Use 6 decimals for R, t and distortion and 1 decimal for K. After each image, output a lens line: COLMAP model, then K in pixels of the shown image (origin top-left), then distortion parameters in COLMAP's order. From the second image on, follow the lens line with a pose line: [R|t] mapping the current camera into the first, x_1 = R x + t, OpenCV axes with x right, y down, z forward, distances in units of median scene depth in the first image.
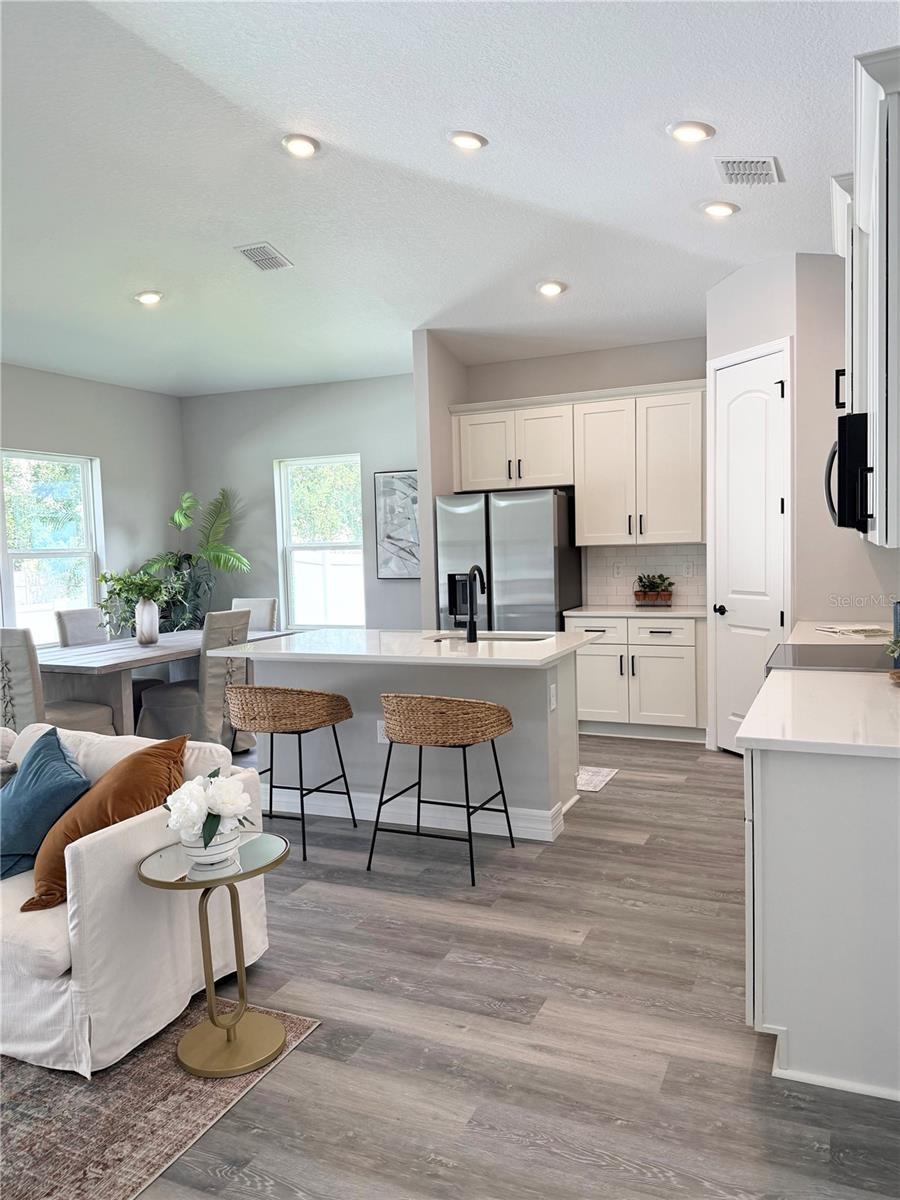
lens RADIAL K [[876.9, 0, 449.4], [0, 876.9, 606.5], [0, 0, 1]] dist [0.100660, -0.143000]
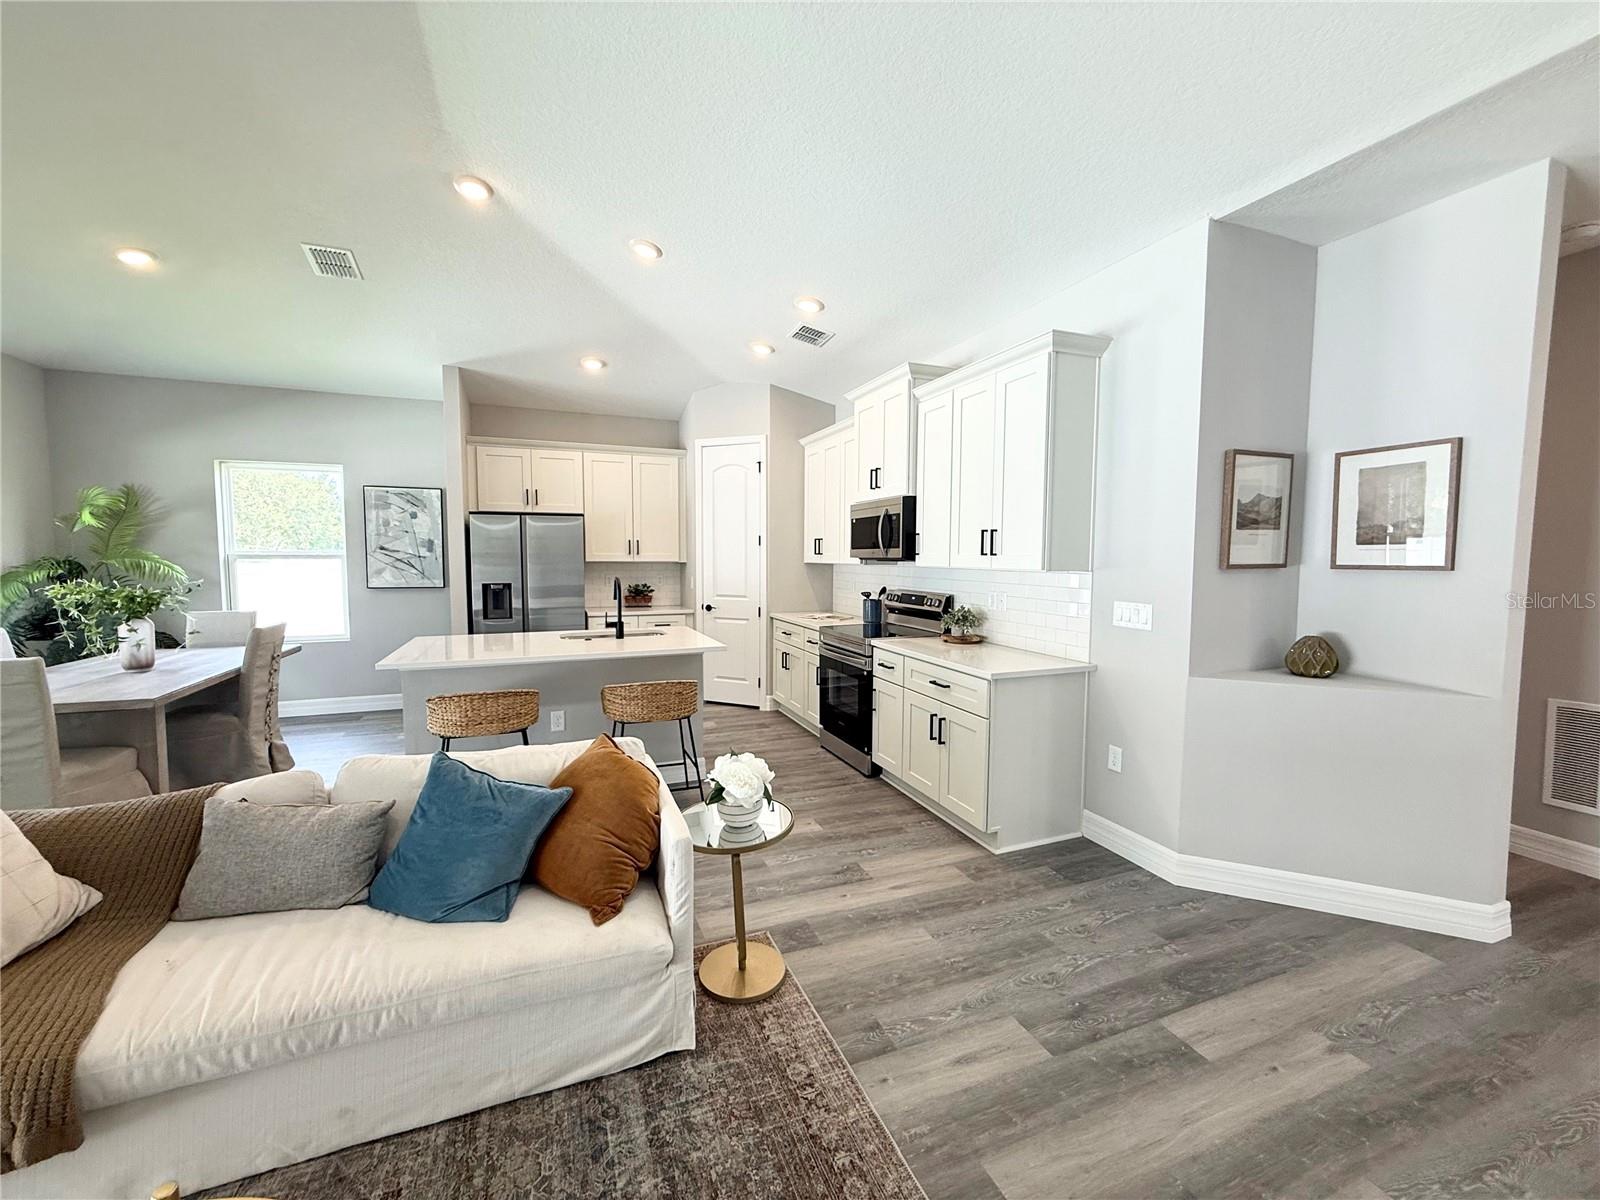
lens RADIAL K [[639.4, 0, 796.3], [0, 639.4, 597.4], [0, 0, 1]] dist [0.001401, 0.000240]
pose [[0.697716, -0.016591, 0.716183, -0.353517], [0.026214, 0.999654, -0.002380, -0.006972], [-0.715895, 0.020434, 0.697909, 0.143154]]
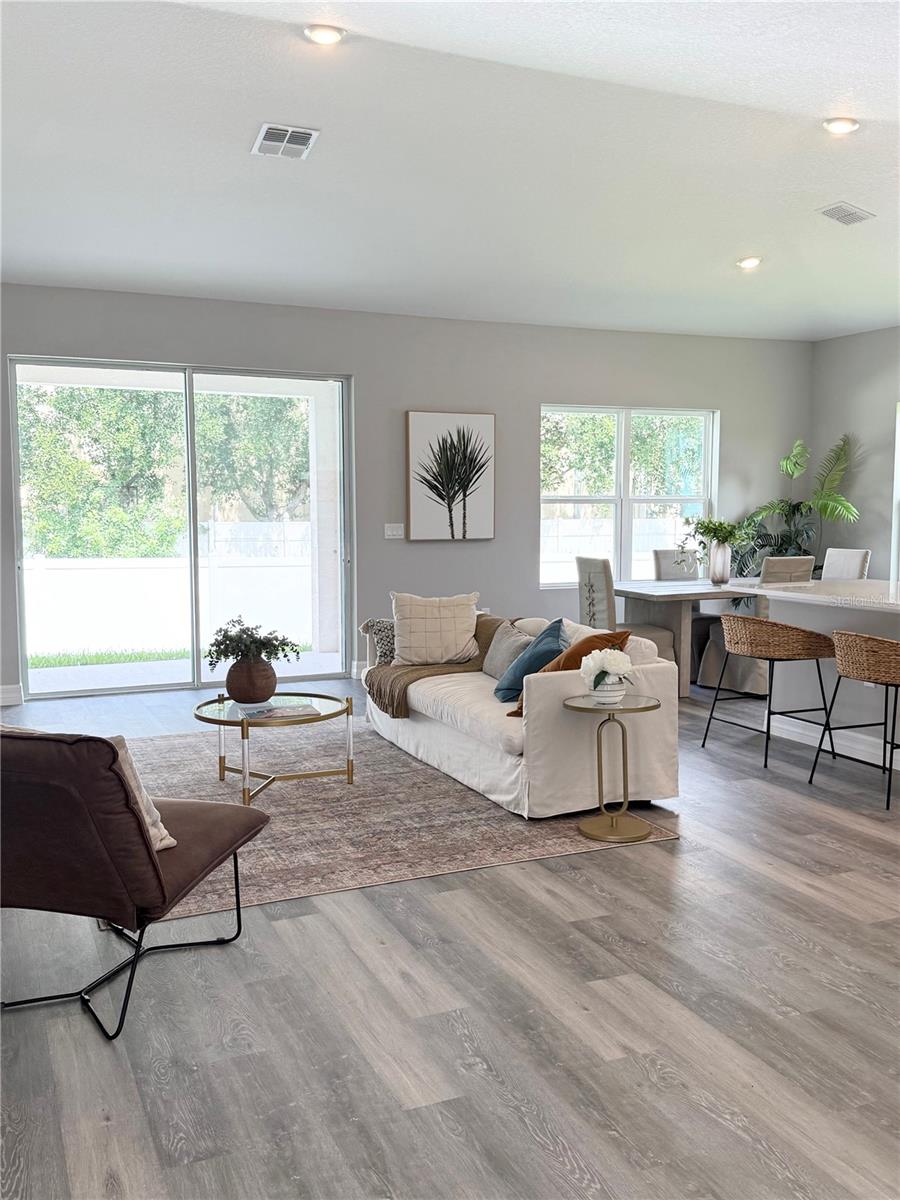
lens RADIAL K [[1065.9, 0, 452.2], [0, 1065.9, 607.0], [0, 0, 1]] dist [0.153535, -0.260367]
pose [[0.745119, 0.090986, -0.660696, 0.311771], [-0.065250, 0.995843, 0.063552, 0.009157], [0.663732, -0.004243, 0.747959, -0.232565]]
